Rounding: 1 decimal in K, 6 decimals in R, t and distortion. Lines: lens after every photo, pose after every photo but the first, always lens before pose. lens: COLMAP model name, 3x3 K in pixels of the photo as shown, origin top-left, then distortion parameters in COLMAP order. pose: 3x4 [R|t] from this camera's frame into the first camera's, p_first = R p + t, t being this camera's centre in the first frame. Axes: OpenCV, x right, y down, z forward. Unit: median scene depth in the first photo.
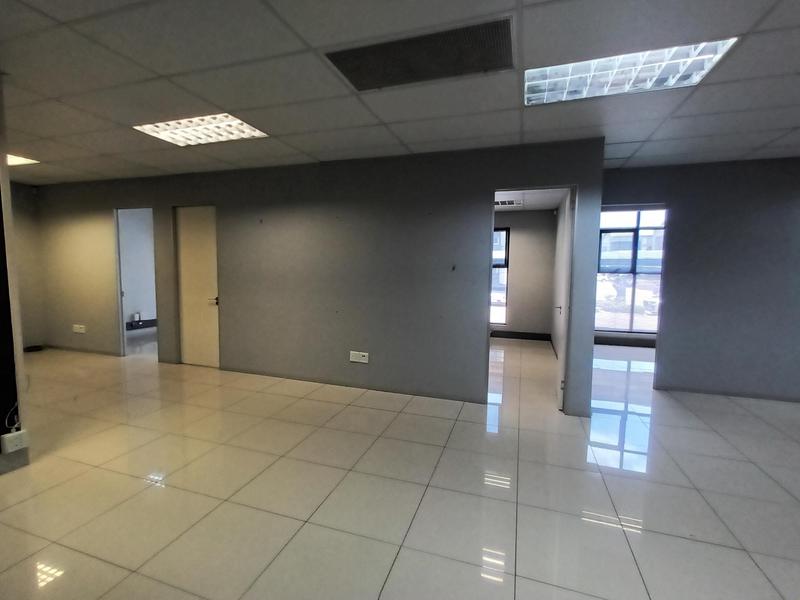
lens RADIAL K [[376.8, 0, 397.2], [0, 376.8, 300.8], [0, 0, 1]] dist [0.002695, -0.000160]
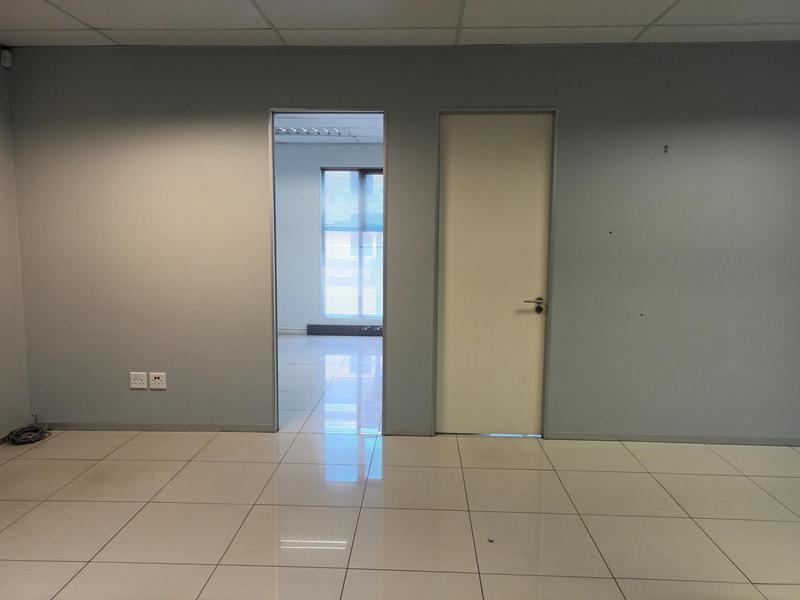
lens RADIAL K [[591.0, 0, 401.1], [0, 591.0, 299.0], [0, 0, 1]] dist [-0.001398, -0.000026]
pose [[0.955661, -0.041287, 0.291562, -0.837119], [0.033976, 0.998969, 0.030097, -0.034848], [-0.292504, -0.018856, 0.956078, 0.280218]]
